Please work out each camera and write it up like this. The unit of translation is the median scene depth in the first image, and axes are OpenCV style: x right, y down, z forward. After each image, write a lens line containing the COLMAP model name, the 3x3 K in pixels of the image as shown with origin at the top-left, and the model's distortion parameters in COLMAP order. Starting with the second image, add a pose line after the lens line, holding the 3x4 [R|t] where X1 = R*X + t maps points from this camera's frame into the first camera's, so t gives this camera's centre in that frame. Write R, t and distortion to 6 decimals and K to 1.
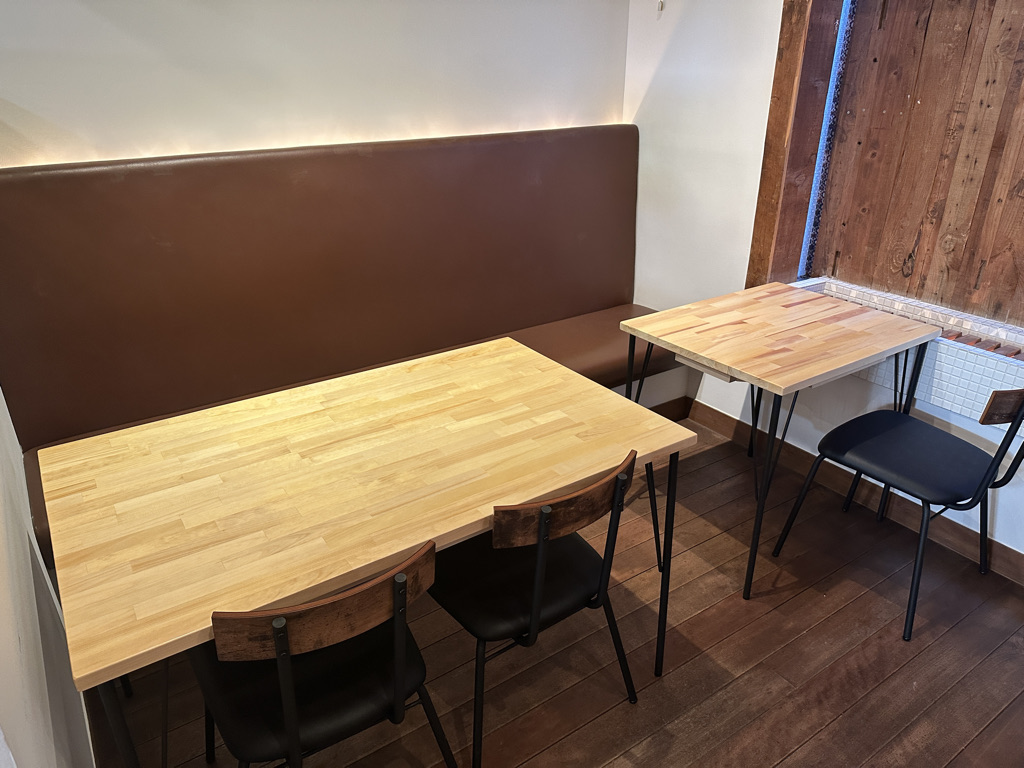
lens RADIAL K [[738.8, 0, 518.2], [0, 738.8, 421.0], [0, 0, 1]] dist [-0.002182, -0.007412]
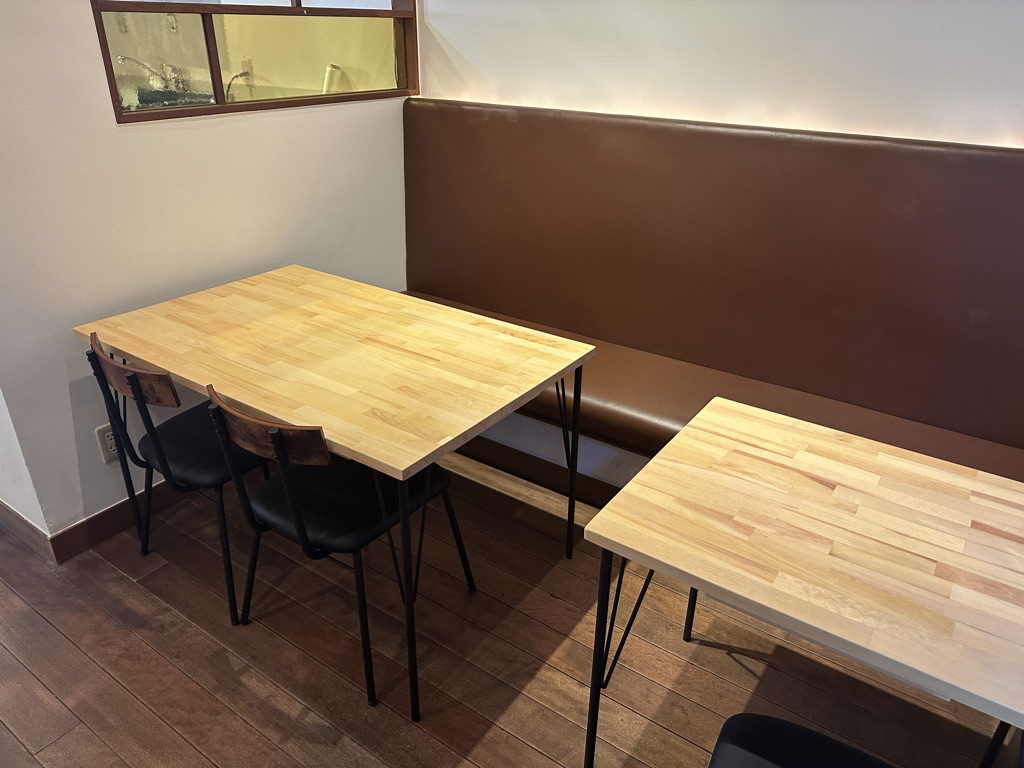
lens RADIAL K [[738.8, 0, 518.2], [0, 738.8, 421.0], [0, 0, 1]] dist [-0.002182, -0.007412]
pose [[0.329177, 0.453513, -0.828232, 0.760575], [-0.435624, 0.851135, 0.292917, -0.267184], [0.837779, 0.264376, 0.477735, 0.539962]]
